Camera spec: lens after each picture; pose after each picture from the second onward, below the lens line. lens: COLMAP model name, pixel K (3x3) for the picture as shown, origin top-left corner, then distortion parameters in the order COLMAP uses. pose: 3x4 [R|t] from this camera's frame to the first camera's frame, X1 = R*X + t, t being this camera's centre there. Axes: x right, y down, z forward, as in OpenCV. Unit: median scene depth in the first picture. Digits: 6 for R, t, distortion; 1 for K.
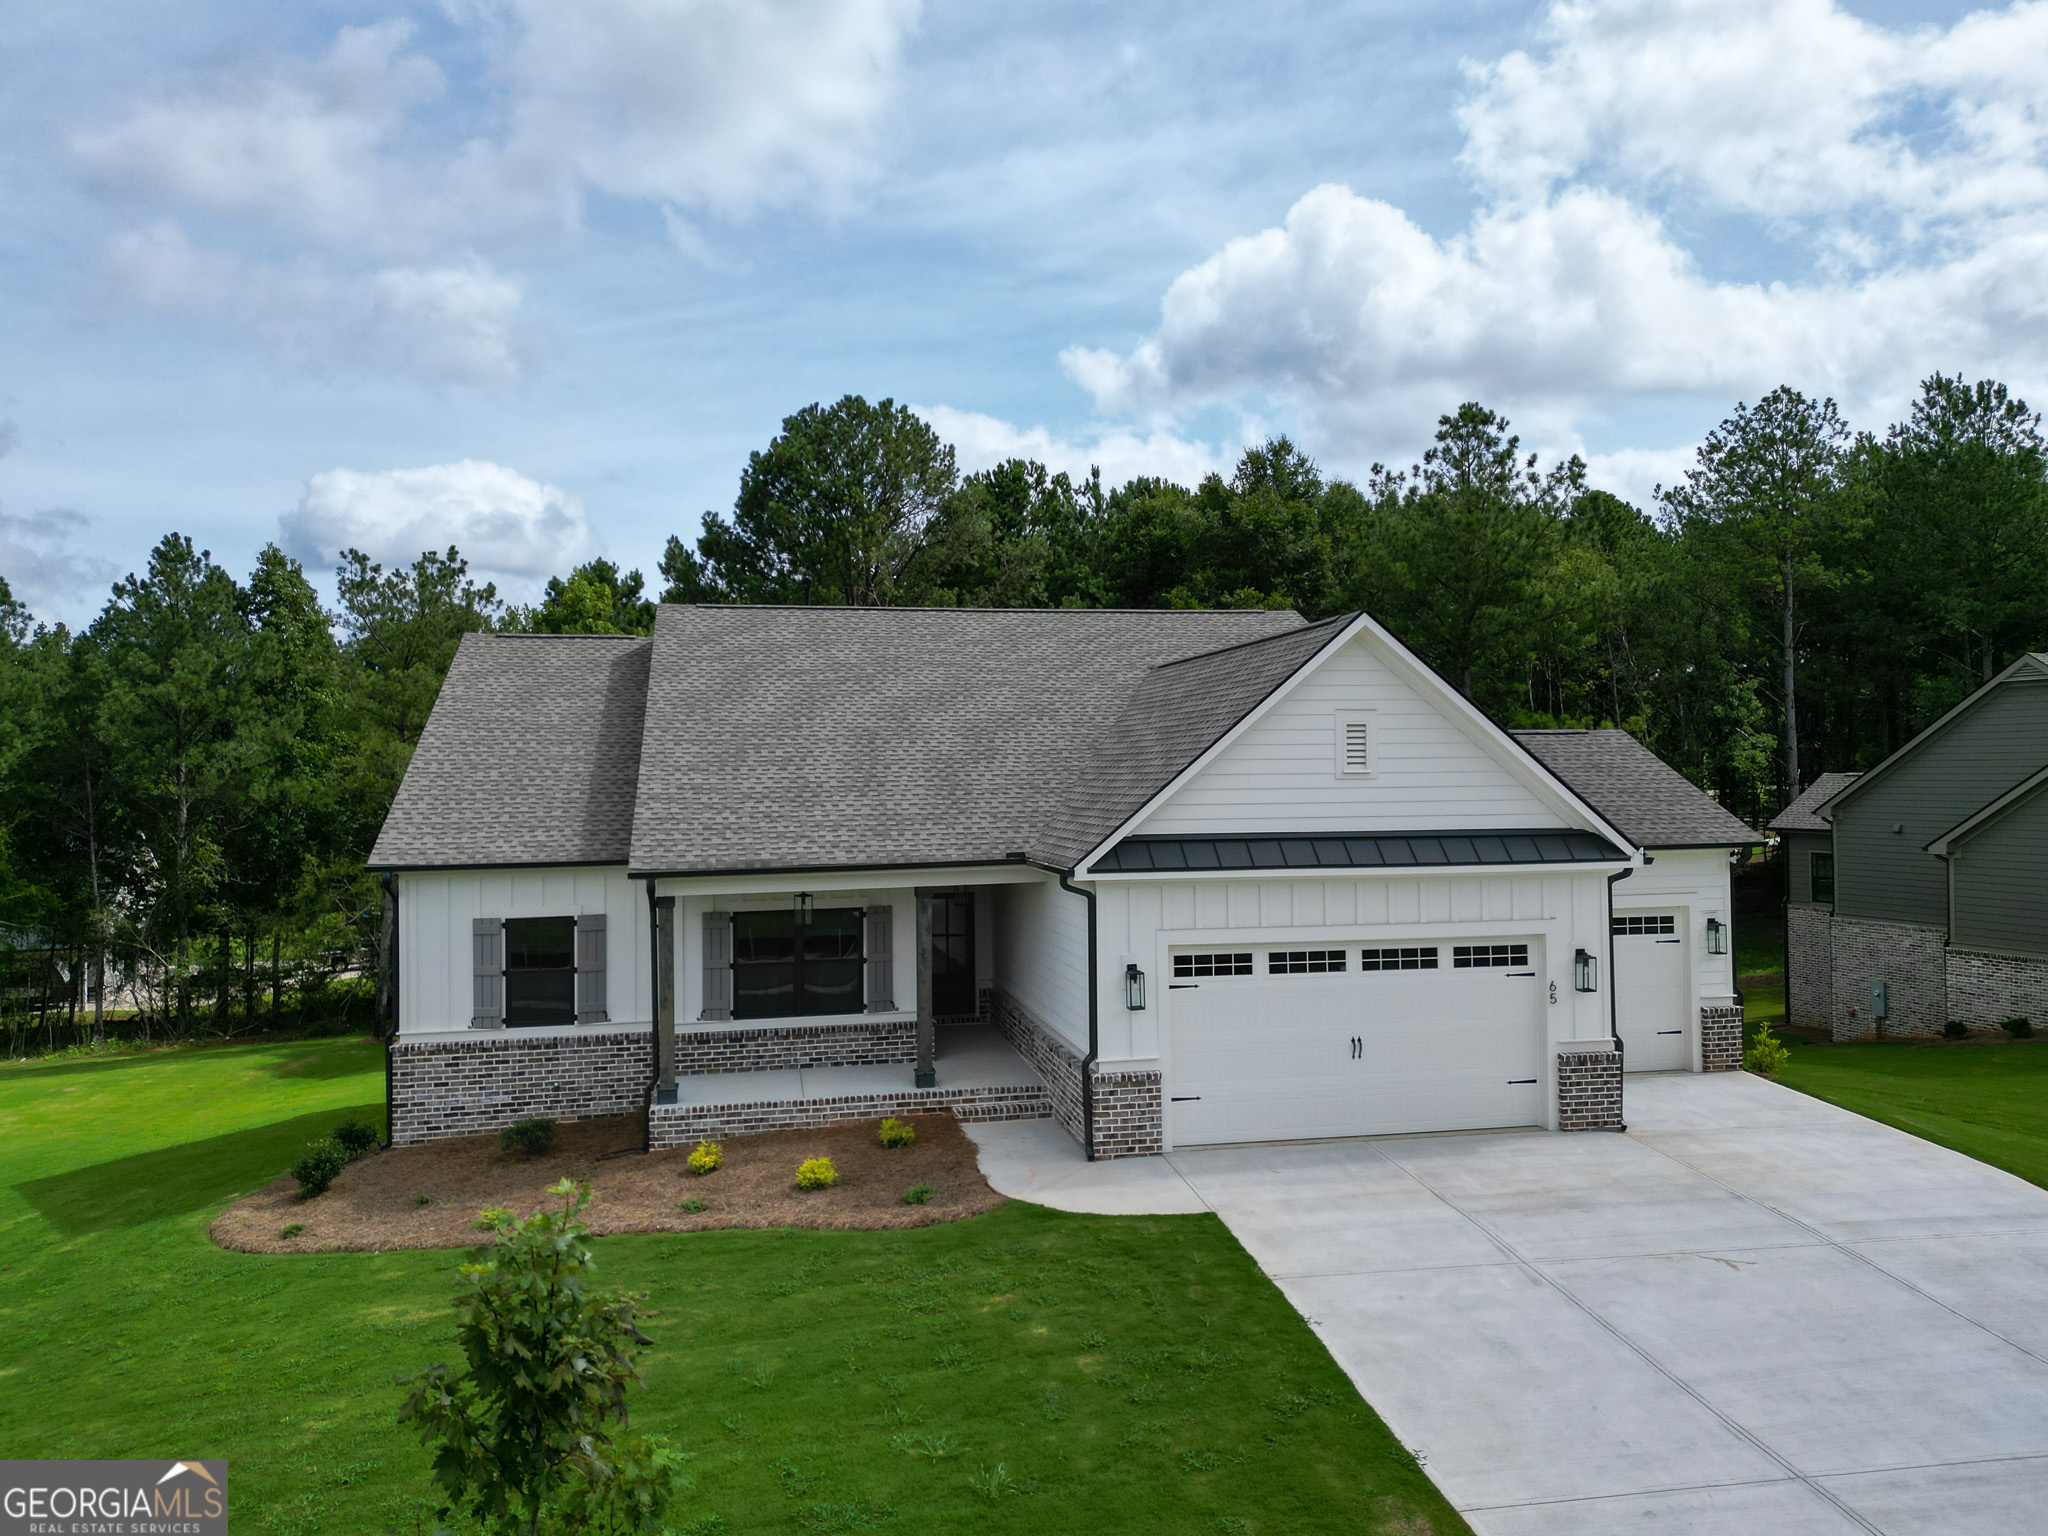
lens RADIAL K [[1460.5, 0, 1028.5], [0, 1460.5, 745.0], [0, 0, 1]] dist [0.087979, -0.096158]
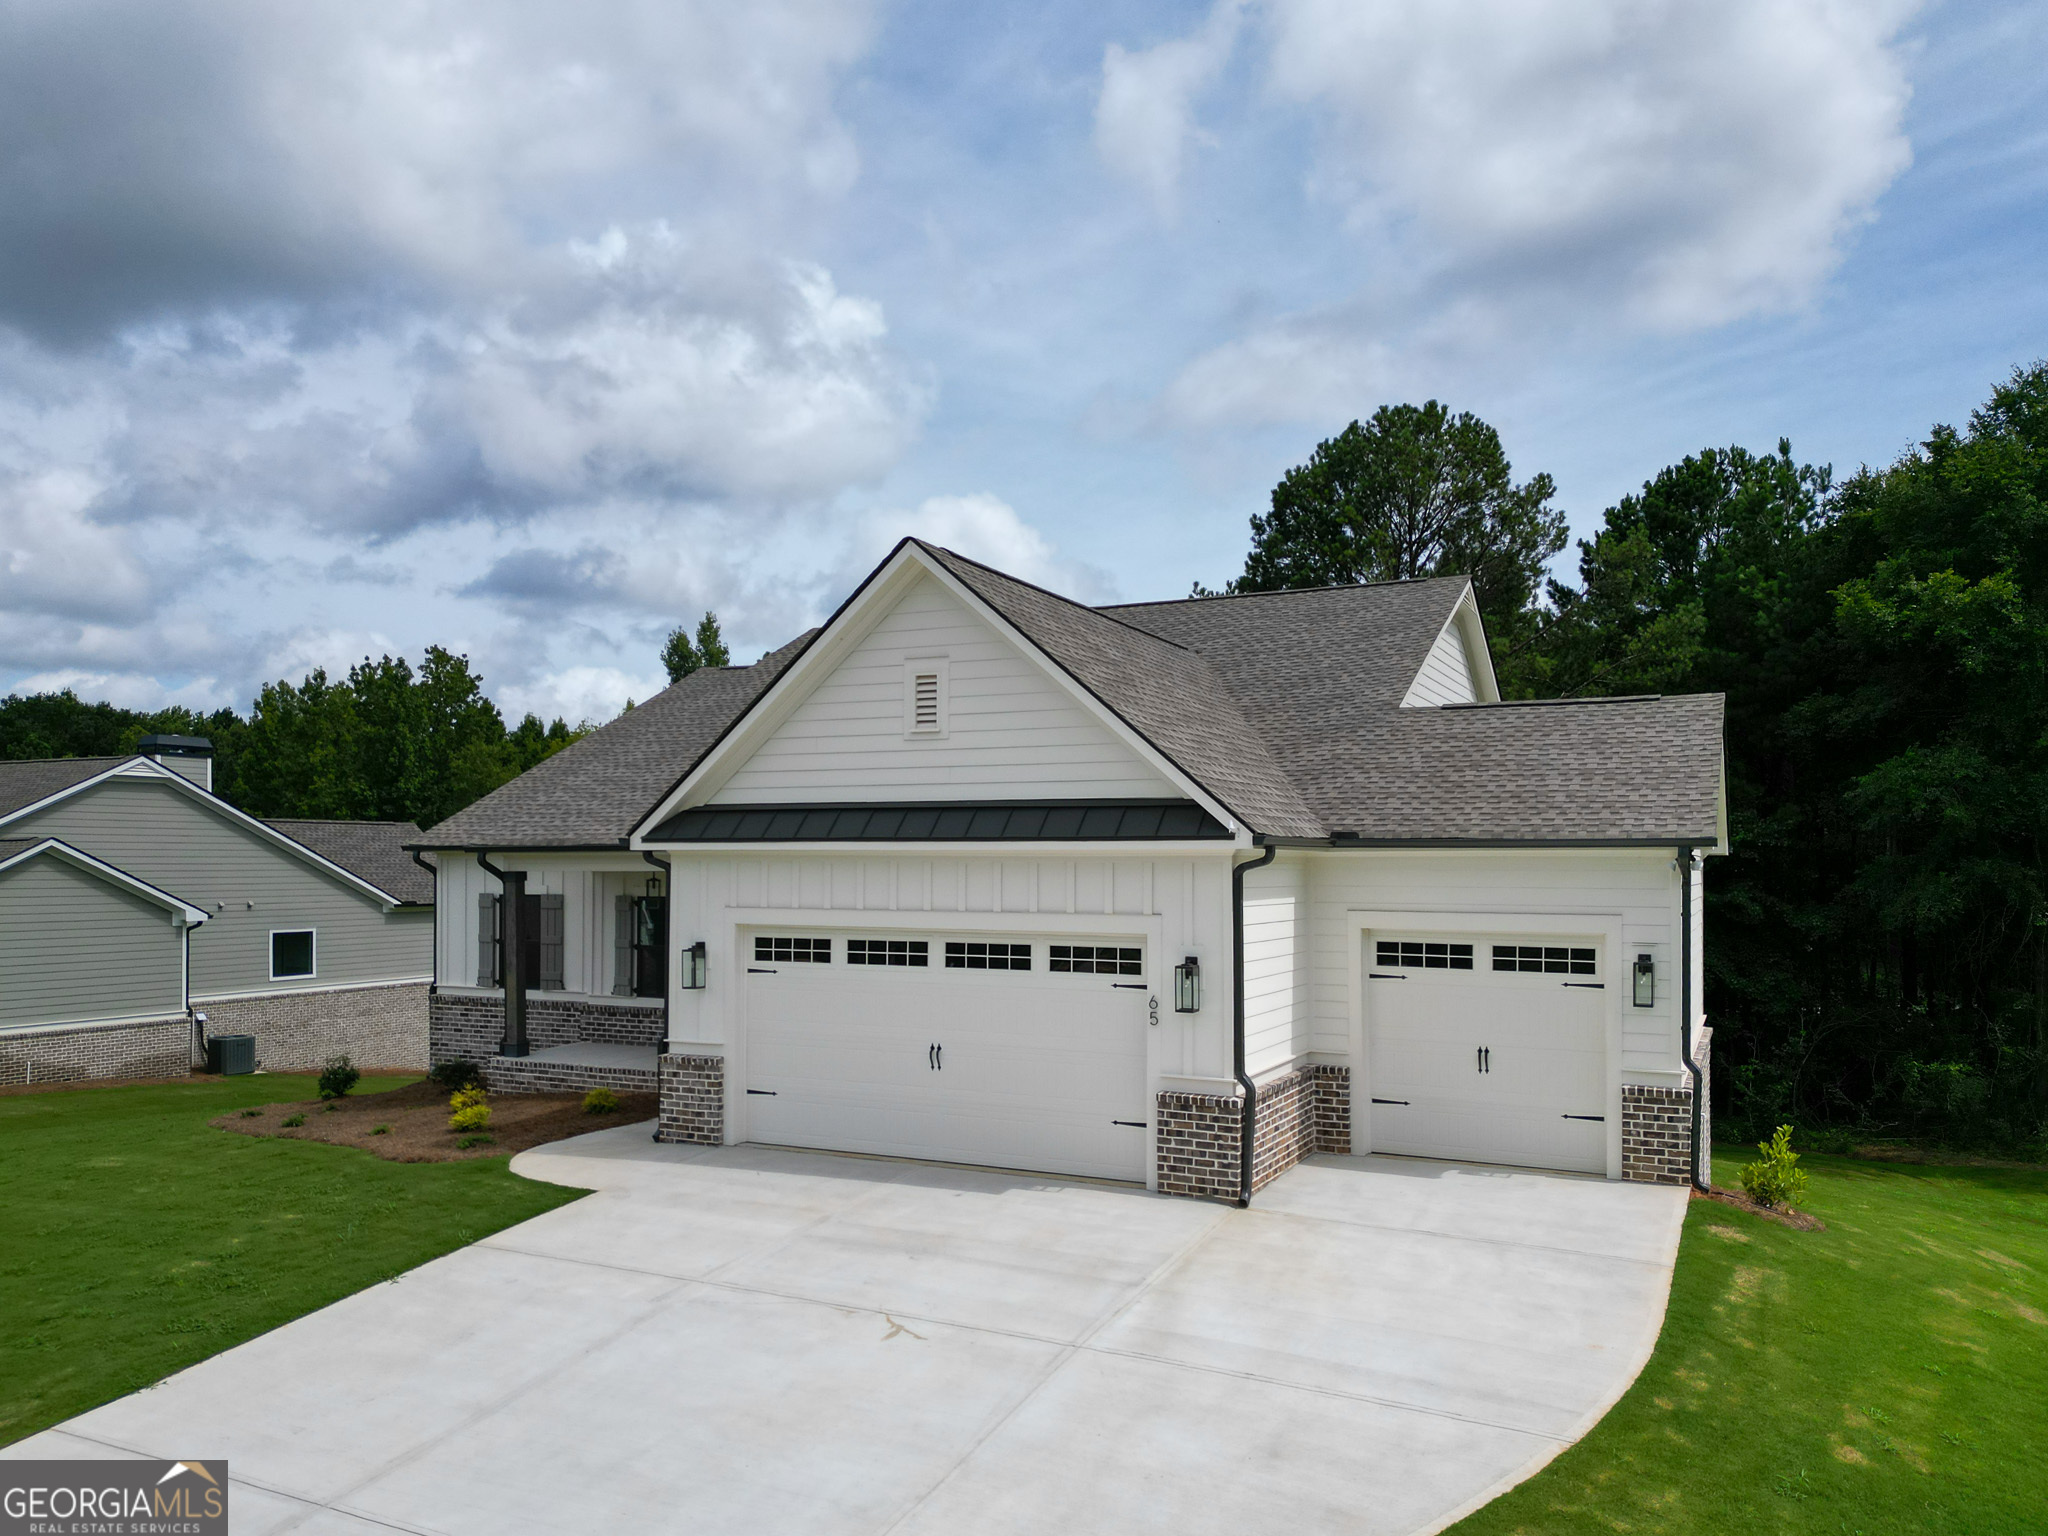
lens RADIAL K [[1518.9, 0, 1066.6], [0, 1518.9, 809.3], [0, 0, 1]] dist [0.096739, -0.127898]
pose [[0.793716, -0.007049, -0.608247, 0.797988], [-0.002999, 0.999875, -0.015501, 0.074208], [0.608281, 0.014127, 0.793596, 0.337471]]
